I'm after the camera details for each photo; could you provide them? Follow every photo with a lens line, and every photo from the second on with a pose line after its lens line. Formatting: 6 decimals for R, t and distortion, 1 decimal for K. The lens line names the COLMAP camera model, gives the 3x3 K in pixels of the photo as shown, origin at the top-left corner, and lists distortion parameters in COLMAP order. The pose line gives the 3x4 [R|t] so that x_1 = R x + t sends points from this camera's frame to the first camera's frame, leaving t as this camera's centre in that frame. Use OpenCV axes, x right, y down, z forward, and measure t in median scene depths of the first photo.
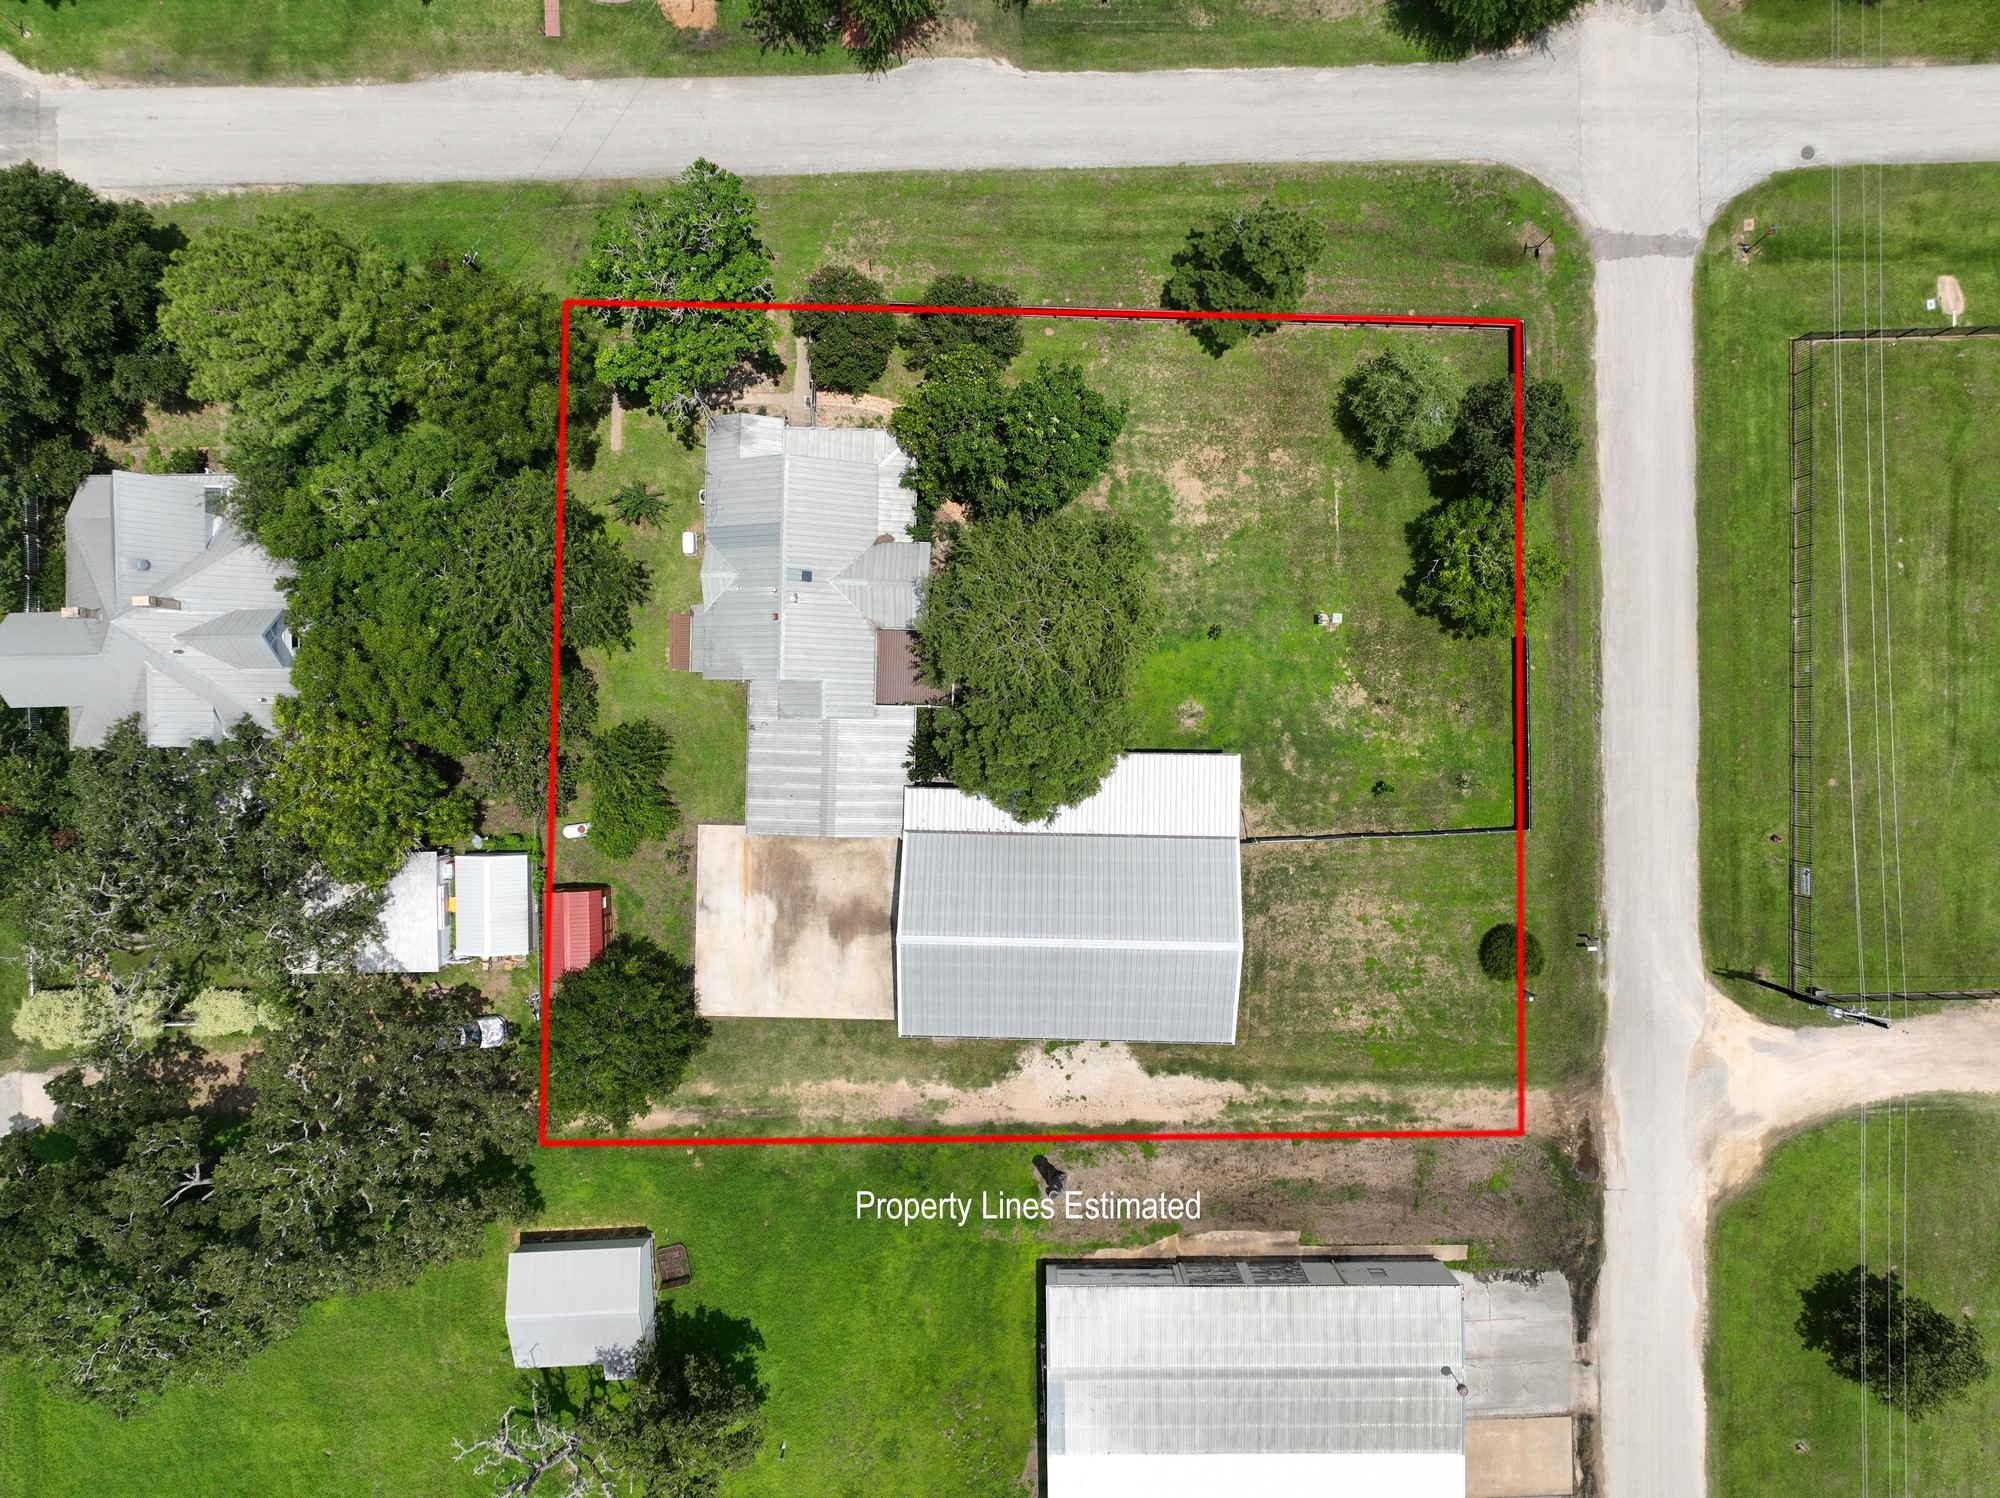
lens RADIAL K [[1407.4, 0, 1004.6], [0, 1407.4, 741.5], [0, 0, 1]] dist [-0.006271, 0.023285]
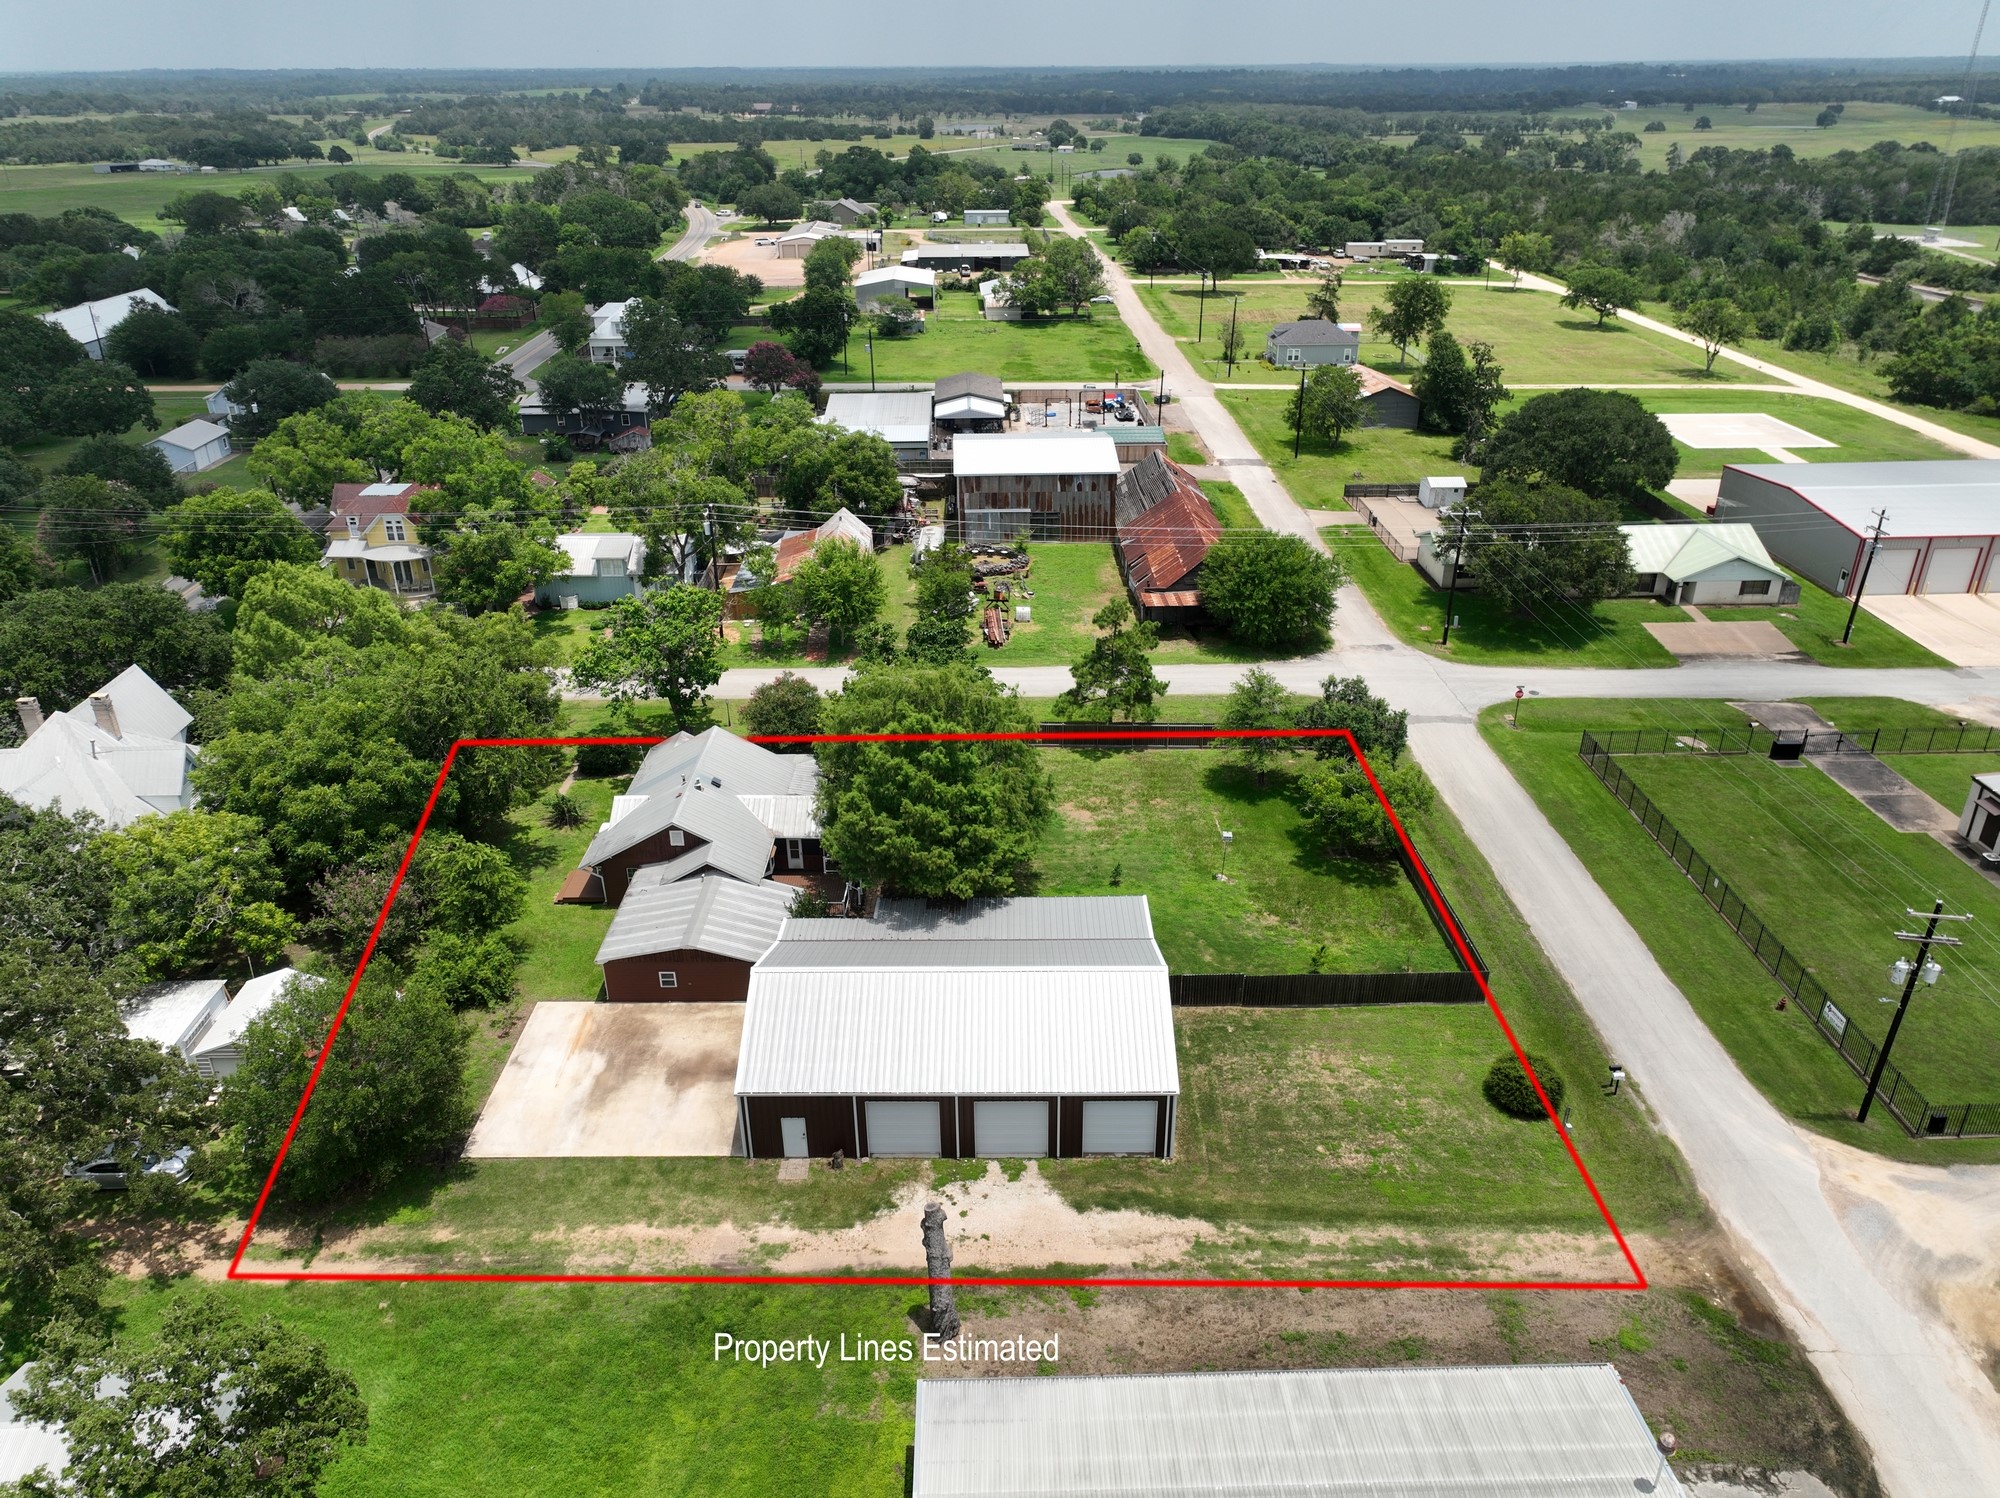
lens RADIAL K [[1407.4, 0, 1004.6], [0, 1407.4, 741.5], [0, 0, 1]] dist [-0.006271, 0.023285]
pose [[0.999826, -0.001604, 0.018585, 0.053027], [0.017480, 0.428528, -0.903360, 0.774266], [-0.006515, 0.903527, 0.428481, 0.481583]]
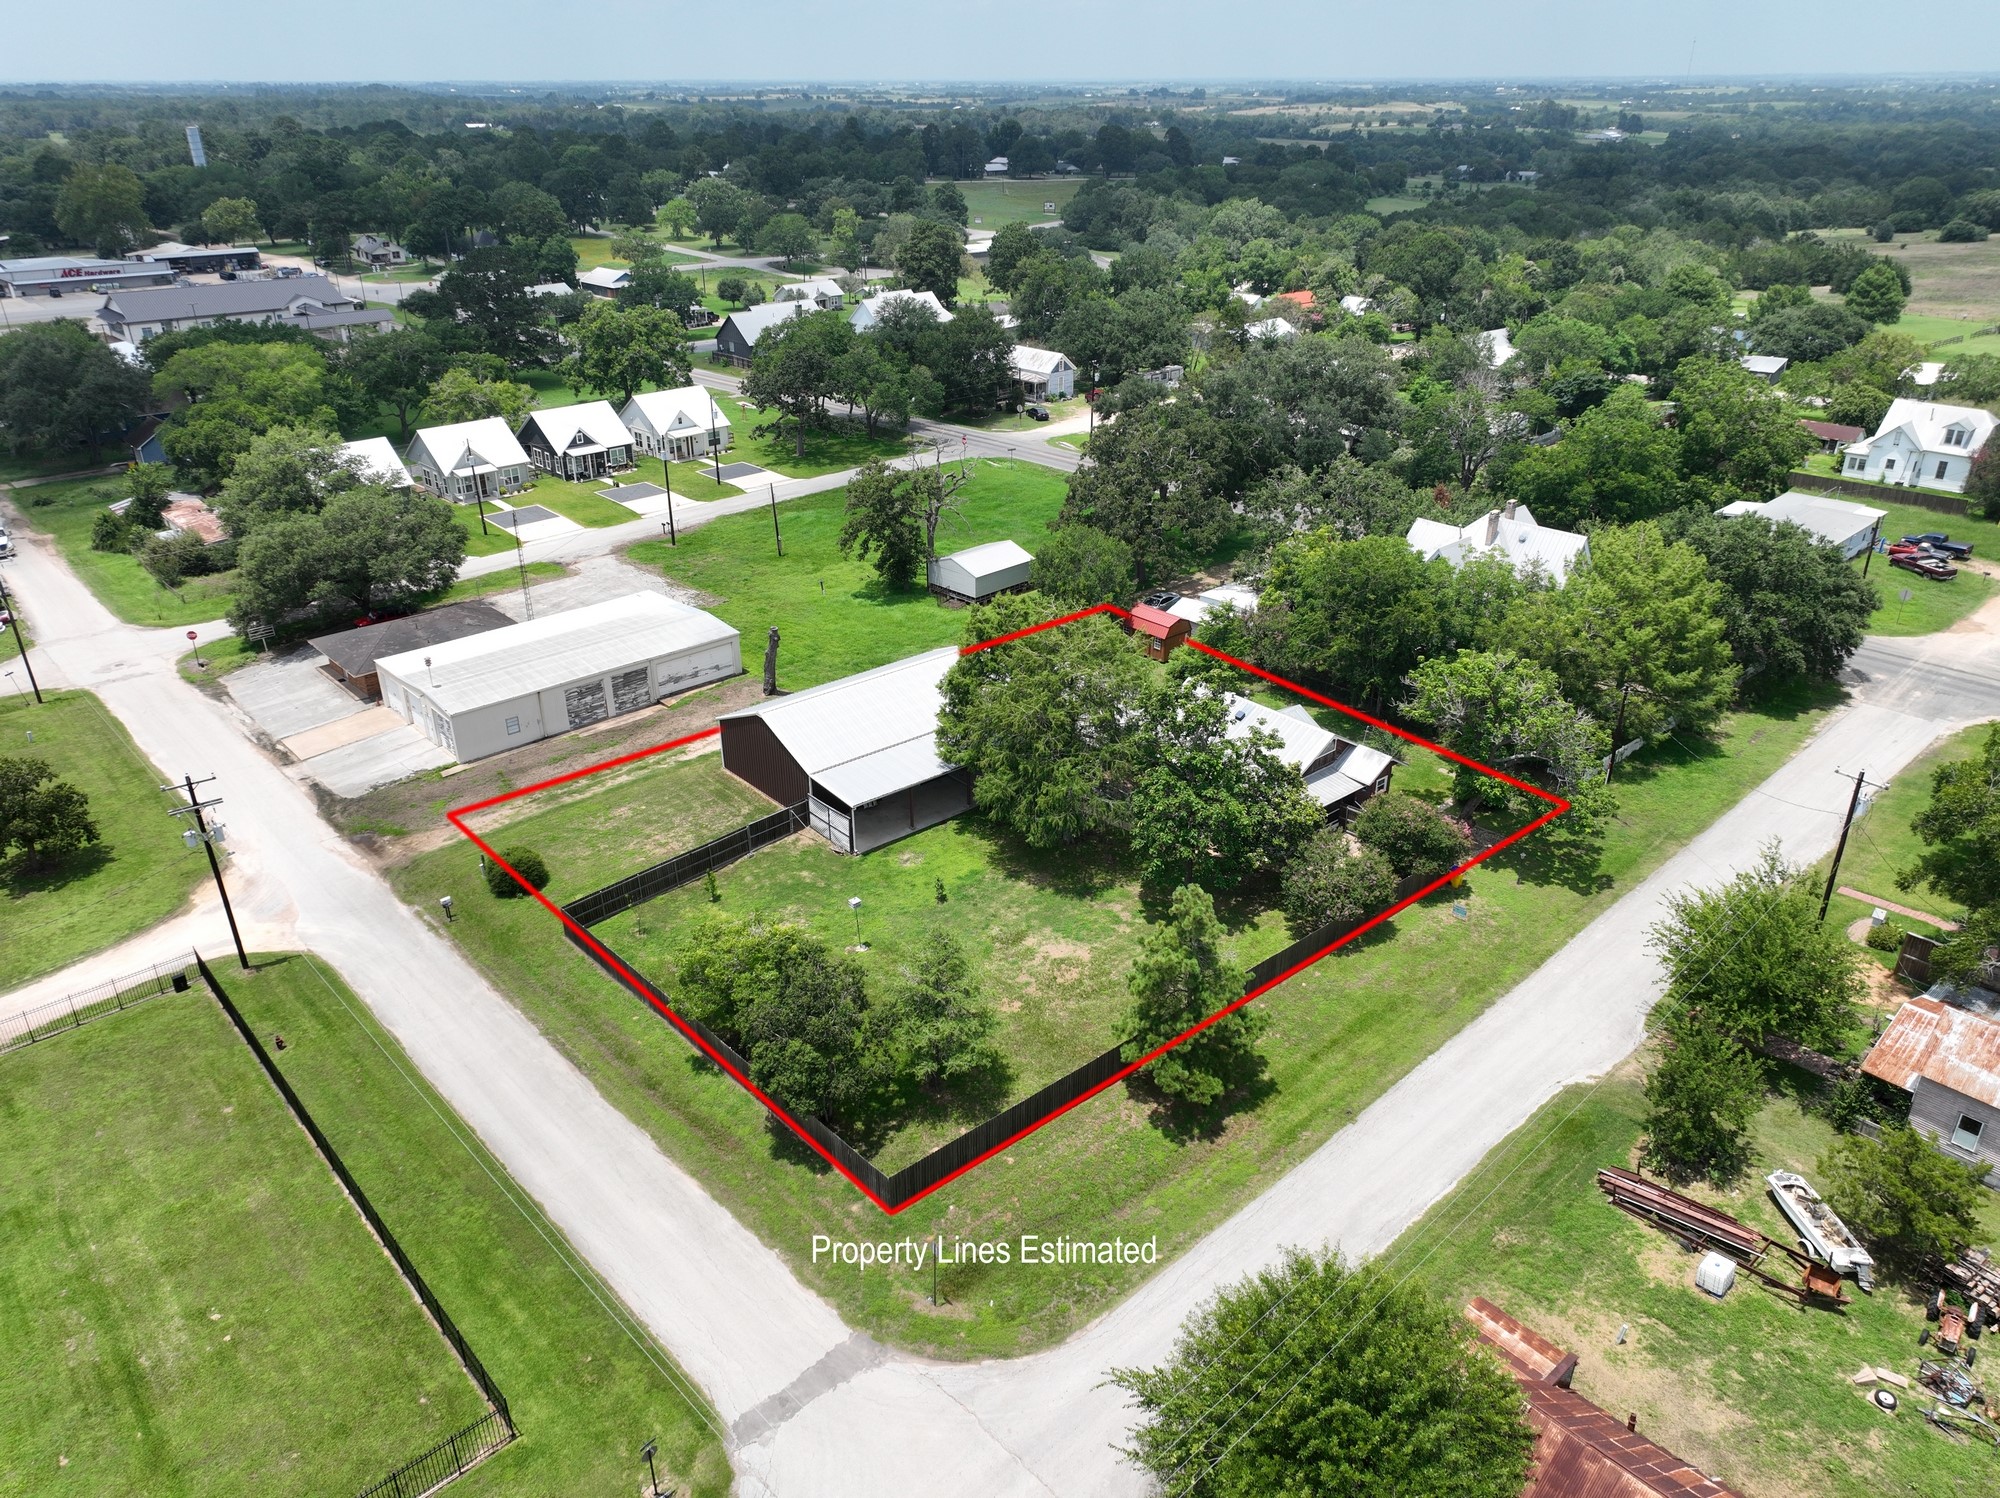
lens RADIAL K [[1407.4, 0, 1004.6], [0, 1407.4, 741.5], [0, 0, 1]] dist [-0.006271, 0.023285]
pose [[-0.745200, 0.299394, -0.595853, 0.672597], [-0.666783, -0.322688, 0.671769, -0.736134], [0.008849, 0.897906, 0.440098, 0.461868]]
